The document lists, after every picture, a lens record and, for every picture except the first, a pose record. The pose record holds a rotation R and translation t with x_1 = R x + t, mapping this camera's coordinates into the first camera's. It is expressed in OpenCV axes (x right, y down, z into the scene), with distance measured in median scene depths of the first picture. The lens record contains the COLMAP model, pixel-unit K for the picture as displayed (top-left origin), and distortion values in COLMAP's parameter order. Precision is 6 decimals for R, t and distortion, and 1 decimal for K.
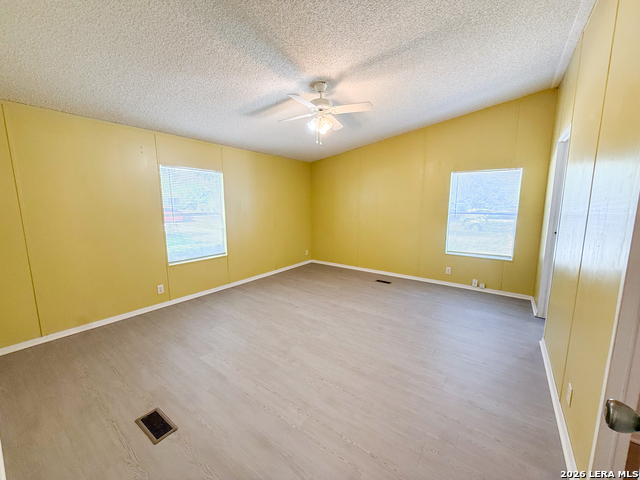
lens RADIAL K [[254.4, 0, 323.1], [0, 254.4, 238.9], [0, 0, 1]] dist [0.001368, 0.000014]
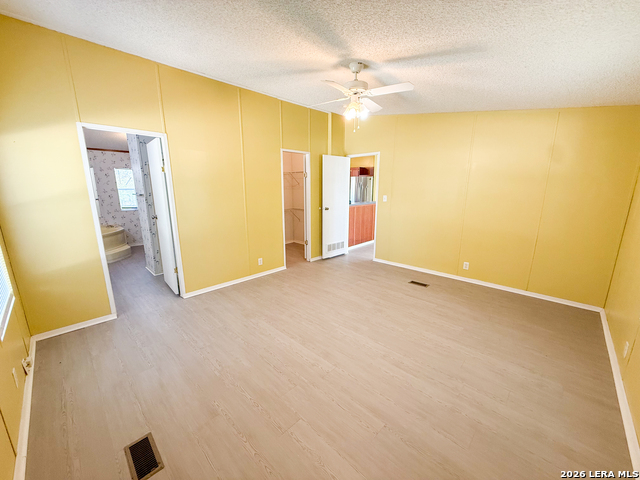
lens RADIAL K [[254.4, 0, 317.1], [0, 254.4, 239.9], [0, 0, 1]] dist [0.001368, 0.000014]
pose [[-0.988138, -0.031735, 0.150251, -0.023954], [0.022080, 0.938887, 0.343517, -0.288723], [-0.151971, 0.342760, -0.927050, 1.777036]]
